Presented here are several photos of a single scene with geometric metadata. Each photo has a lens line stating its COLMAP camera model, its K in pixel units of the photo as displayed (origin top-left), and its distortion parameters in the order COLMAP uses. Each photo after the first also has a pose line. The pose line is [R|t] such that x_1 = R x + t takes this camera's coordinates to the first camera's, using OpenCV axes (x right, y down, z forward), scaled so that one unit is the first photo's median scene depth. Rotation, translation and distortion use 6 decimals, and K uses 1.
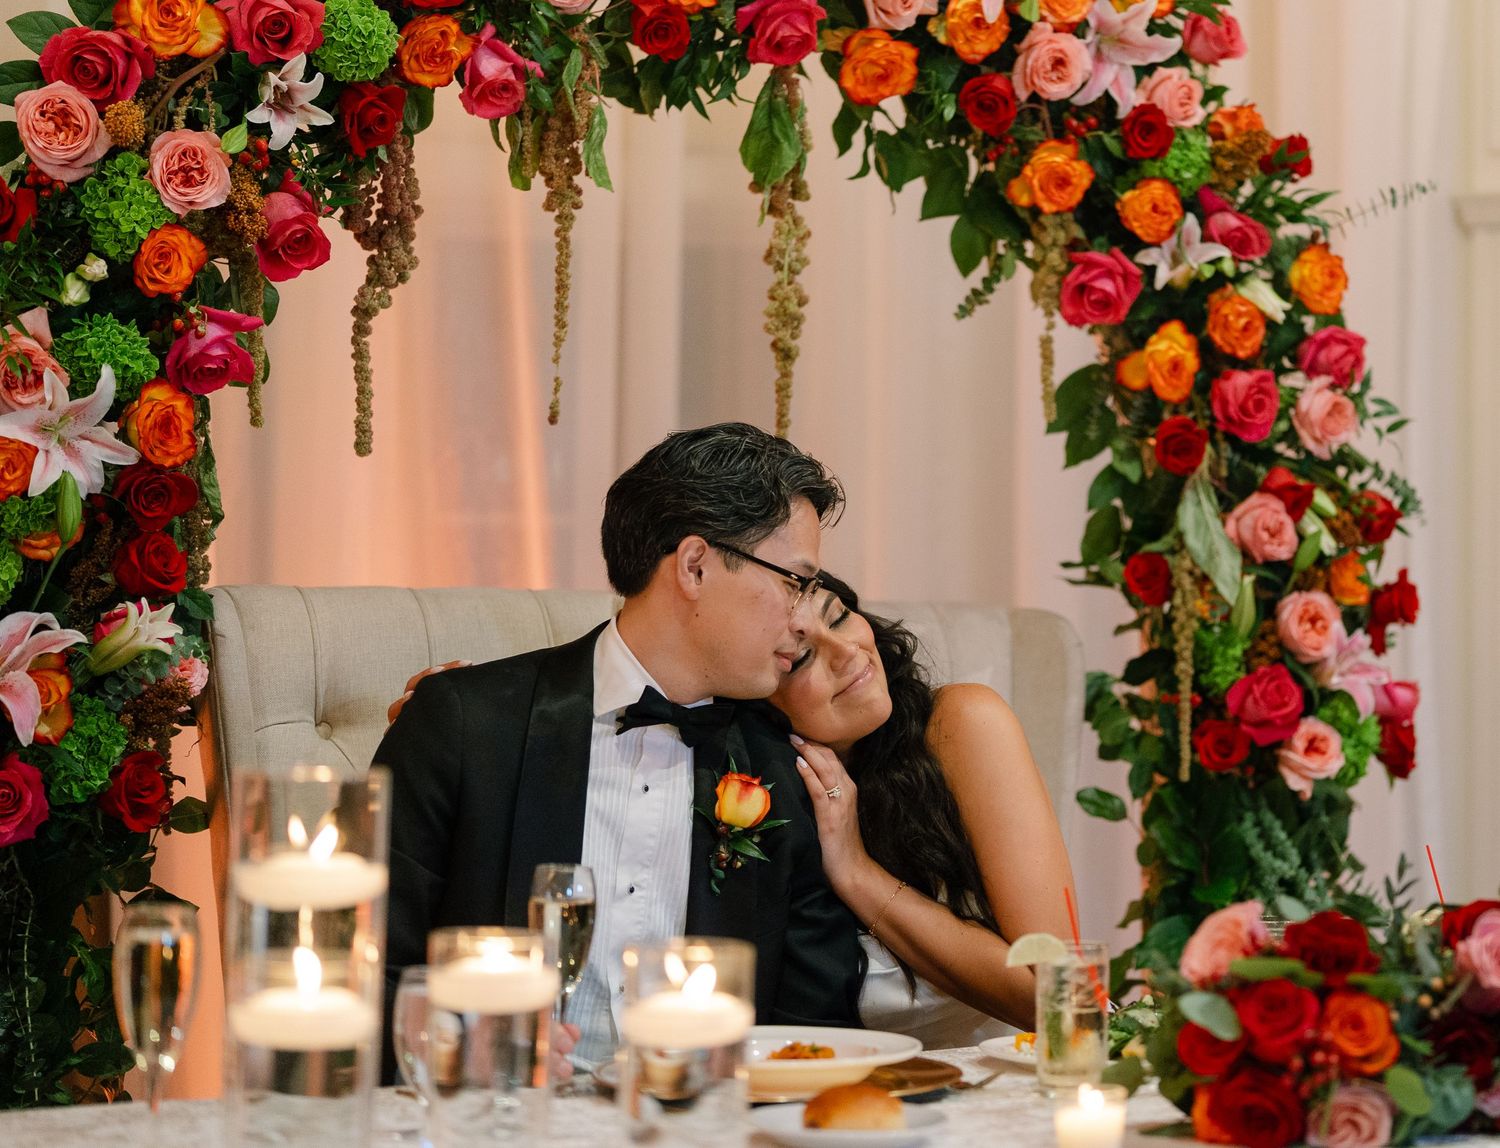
lens RADIAL K [[2662.2, 0, 750.1], [0, 2662.2, 573.3], [0, 0, 1]] dist [-0.046483, 0.000000]
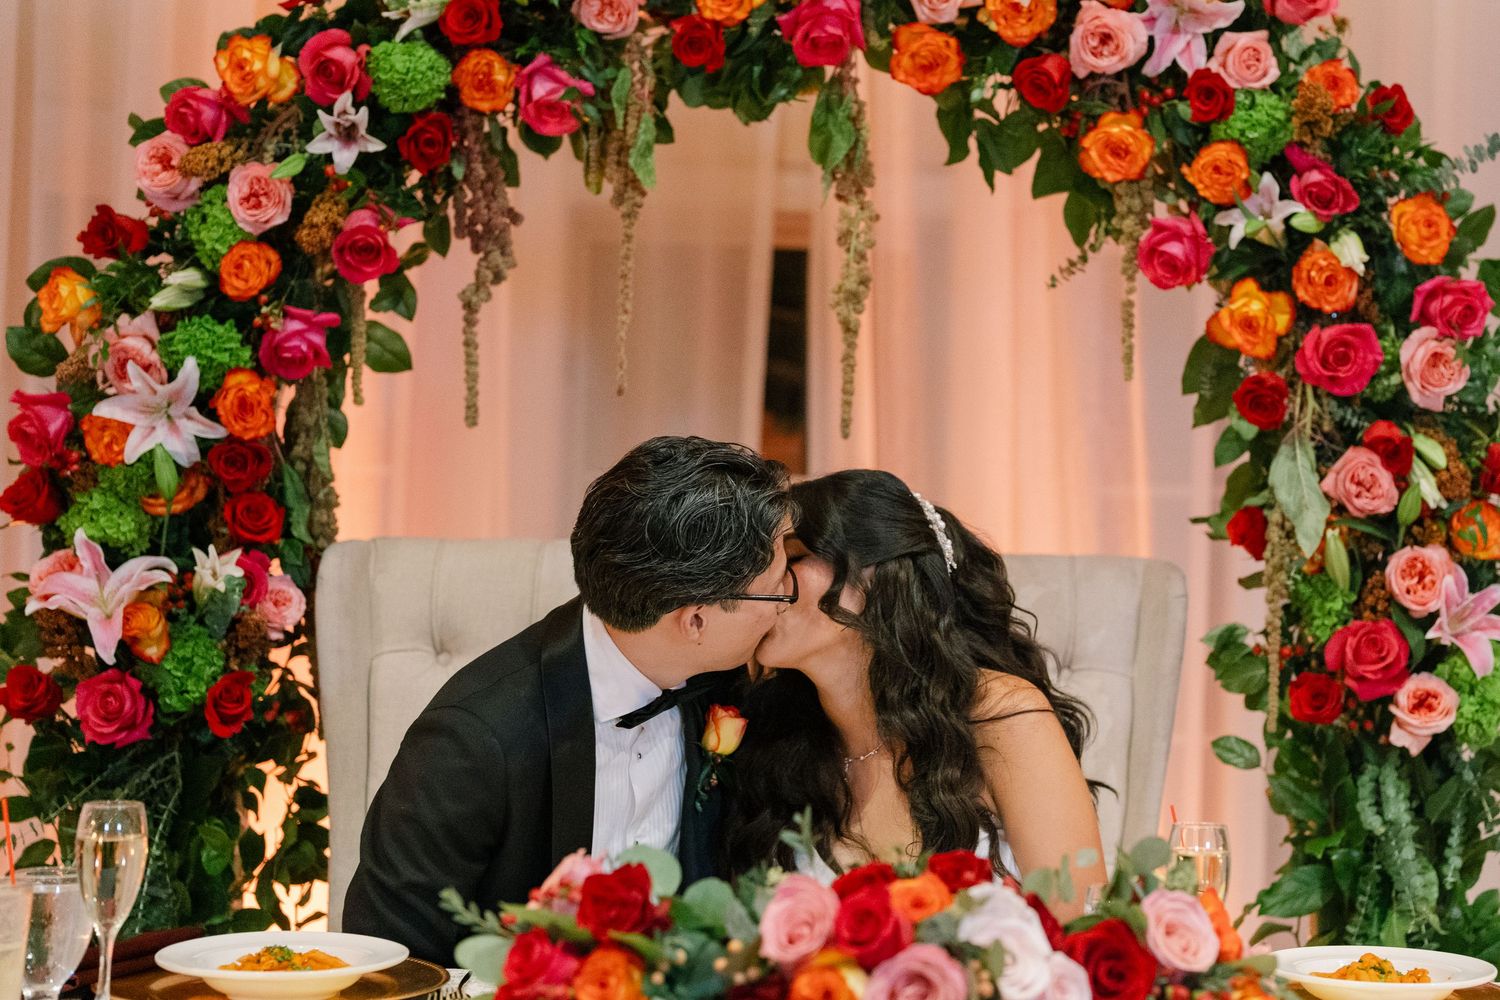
lens RADIAL K [[2129.7, 0, 749.9], [0, 2129.7, 500.9], [0, 0, 1]] dist [-0.036577, 0.000000]
pose [[0.894792, -0.009541, -0.446381, 0.353871], [-0.001100, 0.999722, -0.023573, 0.009509], [0.446482, 0.021584, 0.894532, 0.190310]]
